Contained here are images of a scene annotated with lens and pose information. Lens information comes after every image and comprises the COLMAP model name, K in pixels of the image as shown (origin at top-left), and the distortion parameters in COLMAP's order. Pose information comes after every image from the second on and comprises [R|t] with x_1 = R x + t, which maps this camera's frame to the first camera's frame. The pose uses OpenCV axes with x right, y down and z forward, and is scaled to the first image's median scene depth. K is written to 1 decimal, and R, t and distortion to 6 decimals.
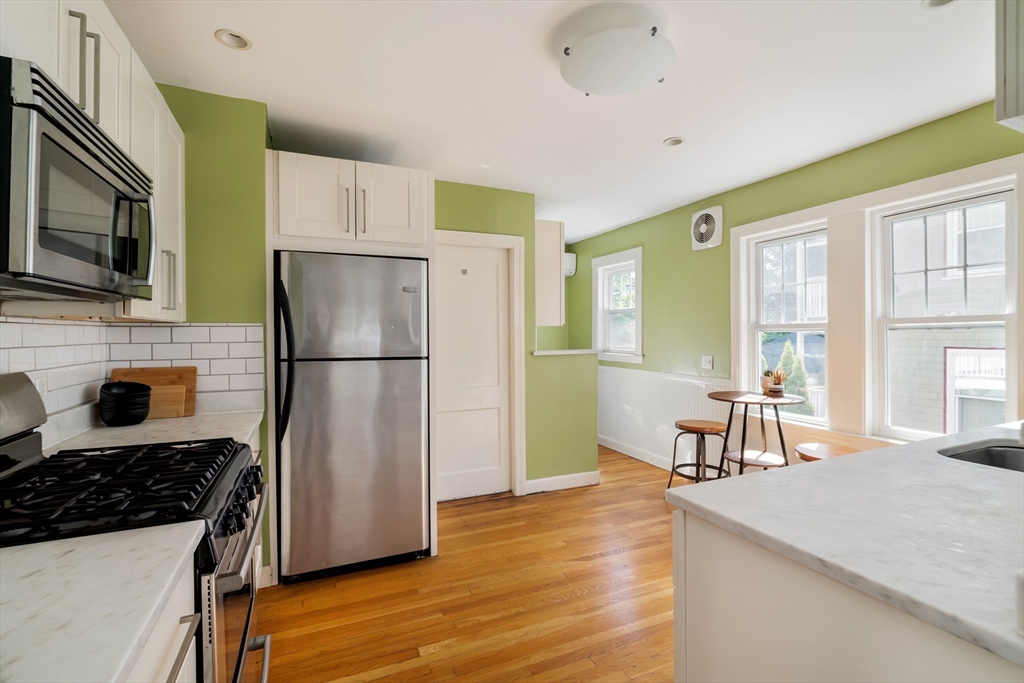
lens RADIAL K [[469.7, 0, 517.2], [0, 469.7, 340.6], [0, 0, 1]] dist [-0.002107, -0.000004]
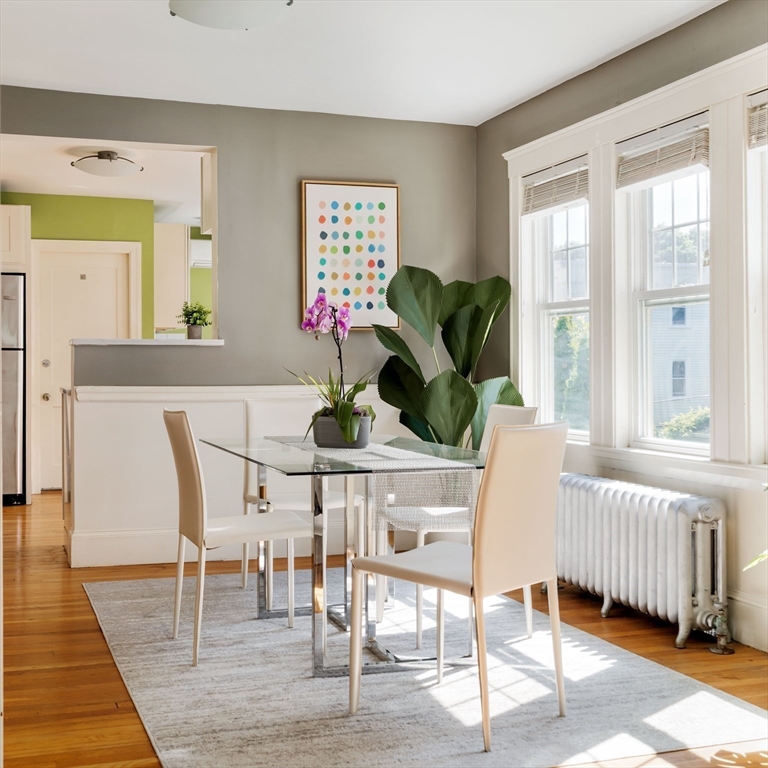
lens RADIAL K [[1063.1, 0, 365.5], [0, 1063.1, 382.7], [0, 0, 1]] dist [0.003579, -0.038066]
pose [[0.996659, 0.003865, -0.081583, 1.097571], [-0.003259, 0.999966, 0.007567, 0.113107], [0.081610, -0.007275, 0.996638, -2.059517]]
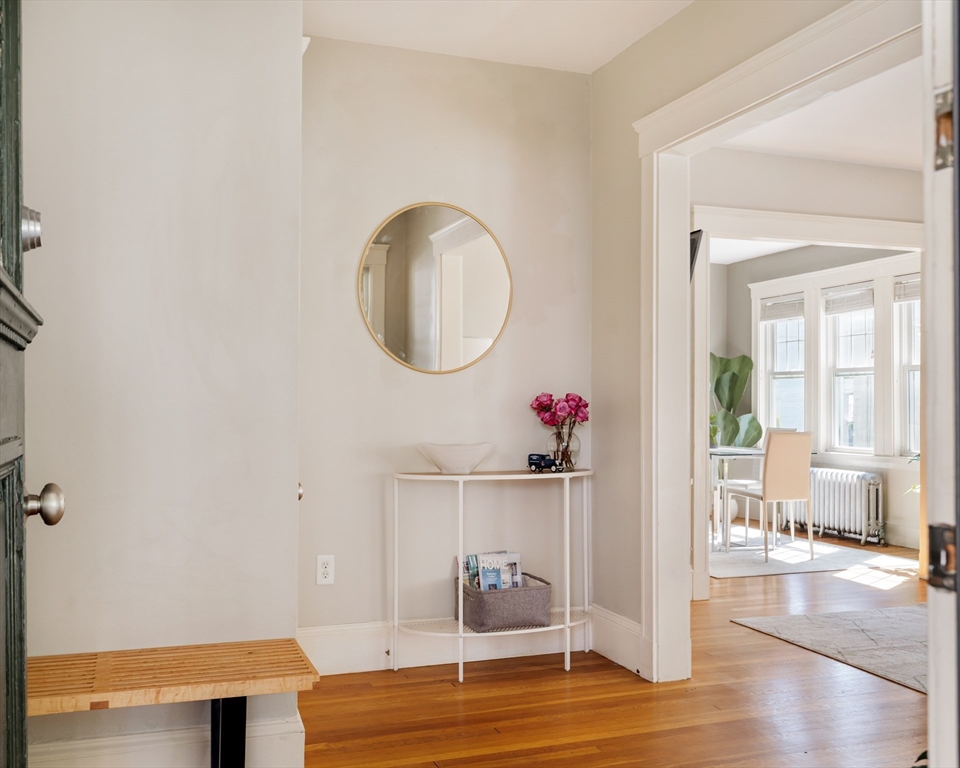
lens RADIAL K [[1008.6, 0, 498.9], [0, 1008.6, 416.6], [0, 0, 1]] dist [-0.160829, 0.004827]
pose [[0.998224, 0.006236, -0.059245, 0.475873], [-0.006229, 0.999981, 0.000314, 0.132467], [0.059245, 0.000056, 0.998243, -3.579669]]
